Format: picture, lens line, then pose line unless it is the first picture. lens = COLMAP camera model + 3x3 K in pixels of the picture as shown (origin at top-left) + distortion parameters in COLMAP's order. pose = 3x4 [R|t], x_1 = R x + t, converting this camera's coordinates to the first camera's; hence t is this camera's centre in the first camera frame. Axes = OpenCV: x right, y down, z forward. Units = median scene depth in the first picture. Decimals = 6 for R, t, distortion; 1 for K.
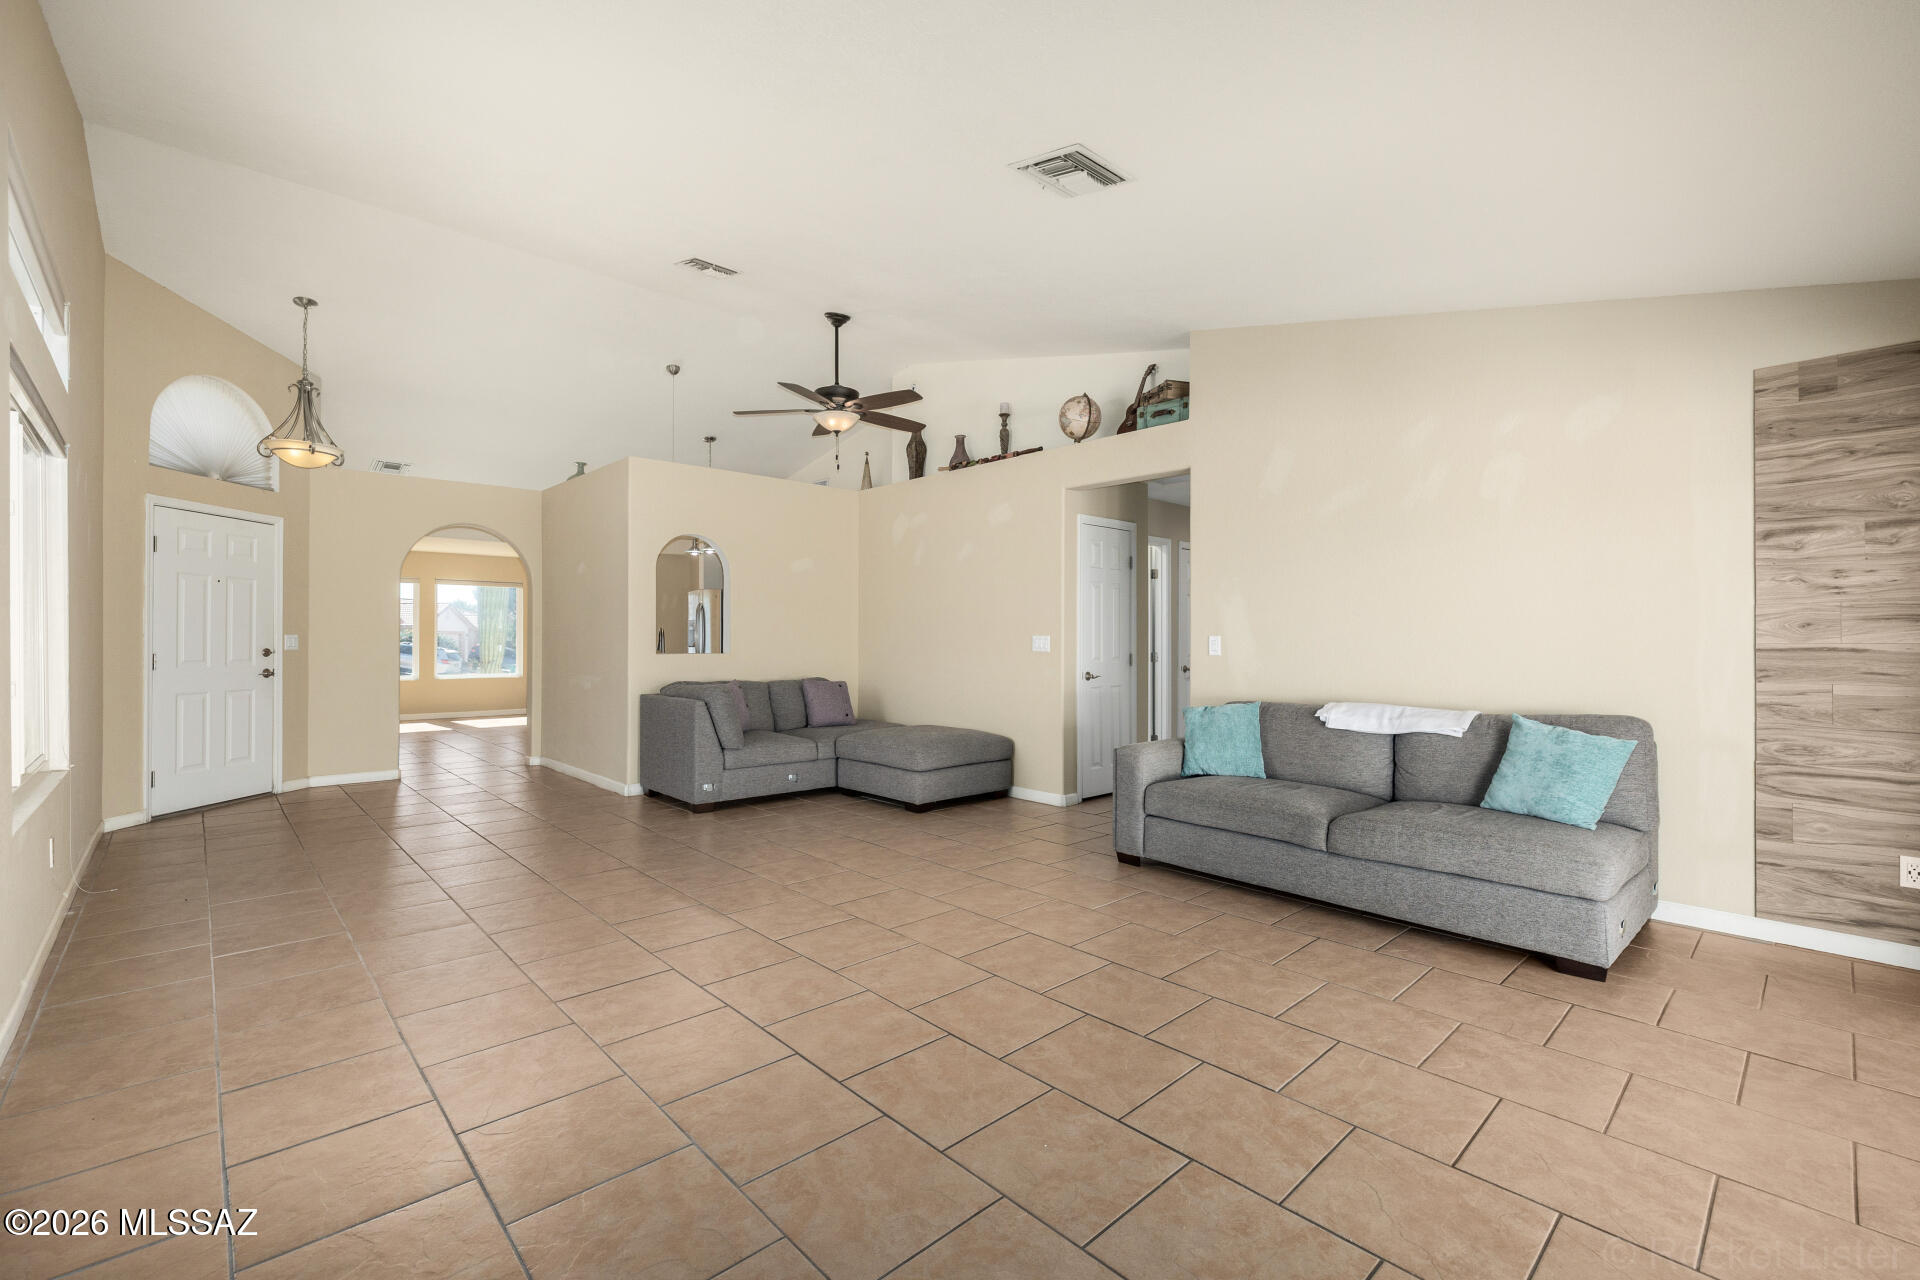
lens RADIAL K [[818.9, 0, 952.6], [0, 818.9, 638.3], [0, 0, 1]] dist [0.003663, 0.000477]
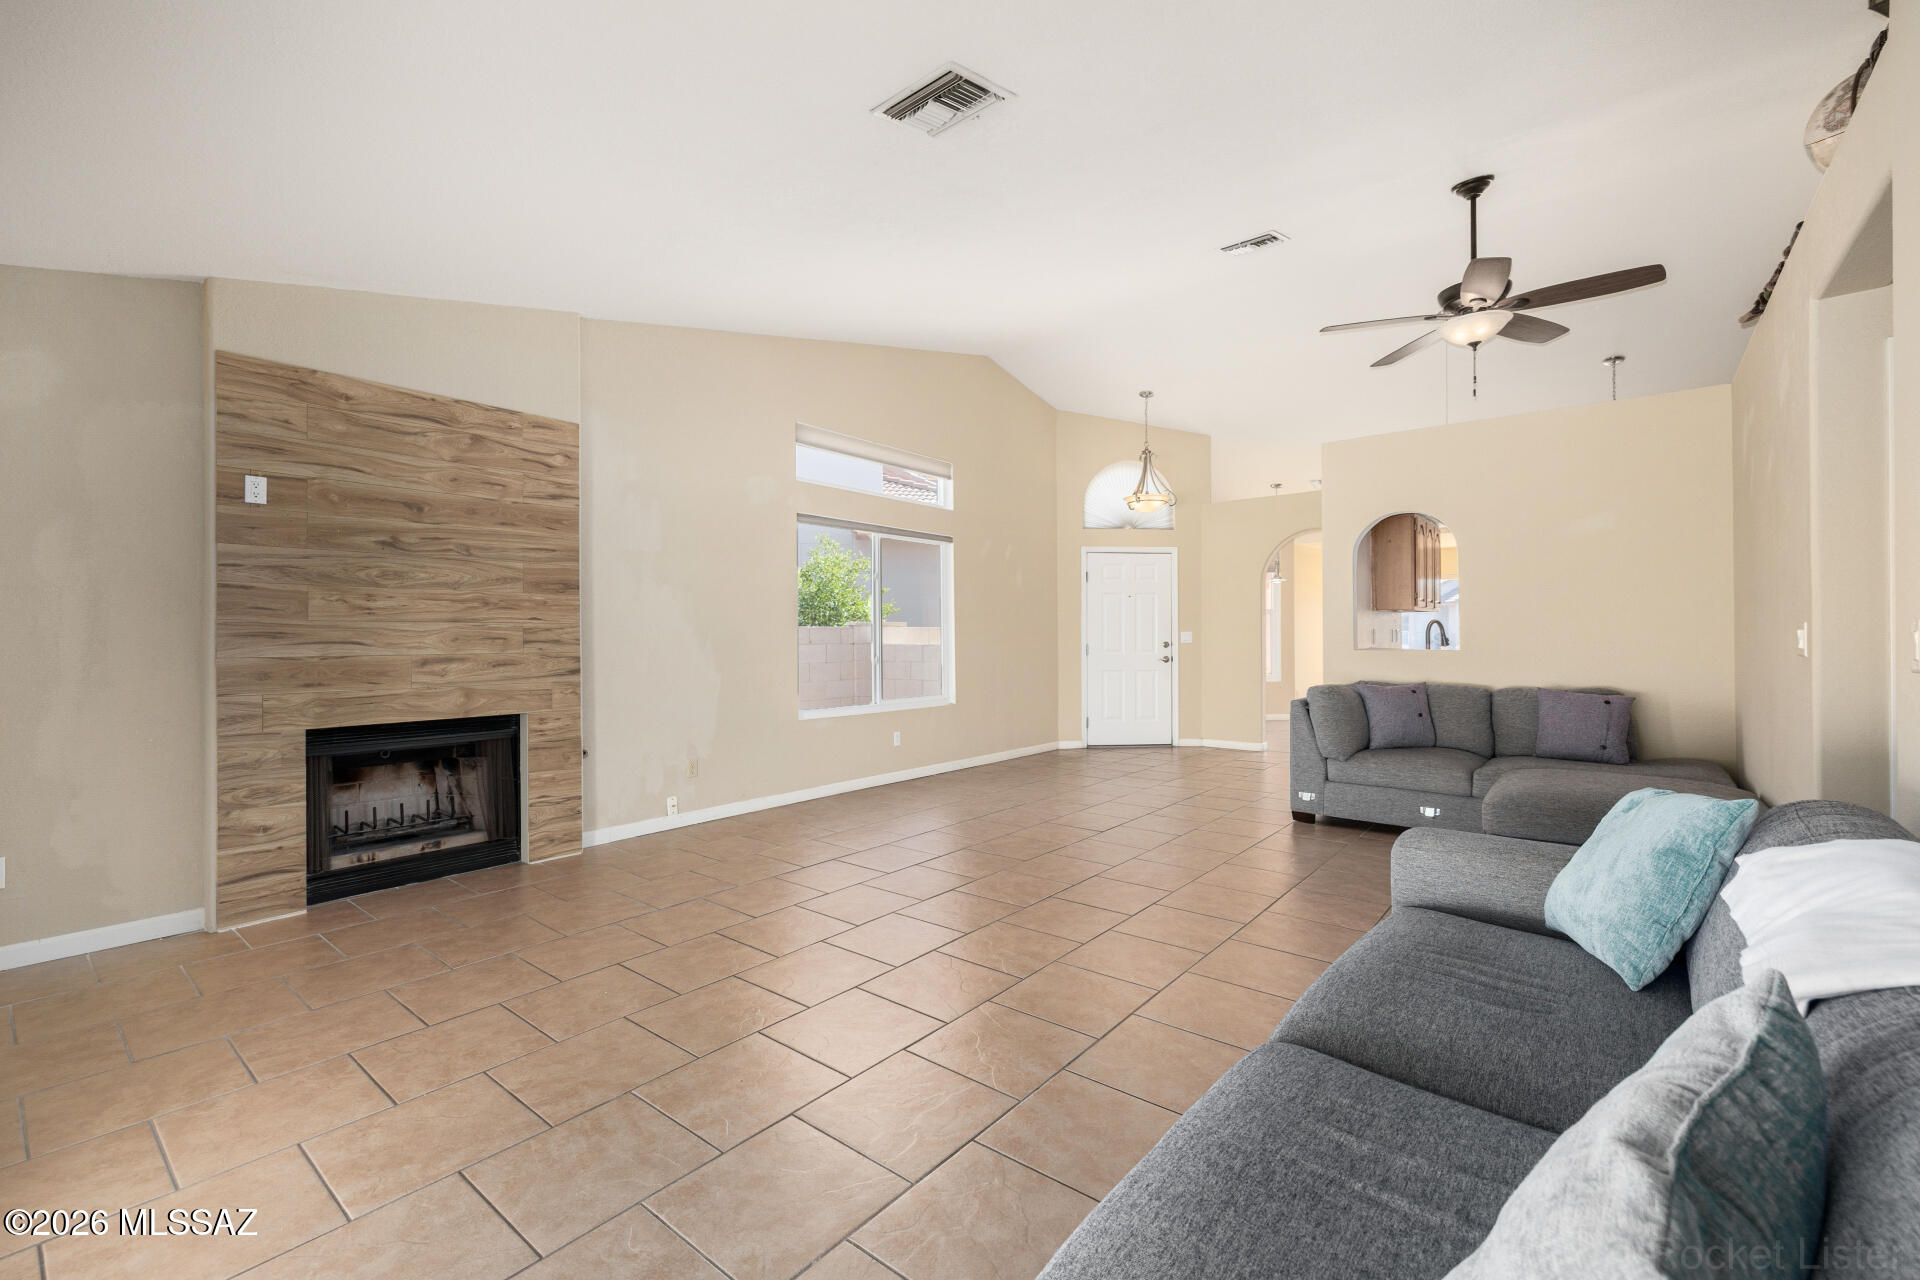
lens RADIAL K [[818.9, 0, 952.6], [0, 818.9, 638.3], [0, 0, 1]] dist [0.003663, 0.000477]
pose [[0.134398, 0.000888, -0.990927, 0.715997], [0.007612, 0.999969, 0.001929, 0.001342], [0.990898, -0.007802, 0.134388, 0.627038]]
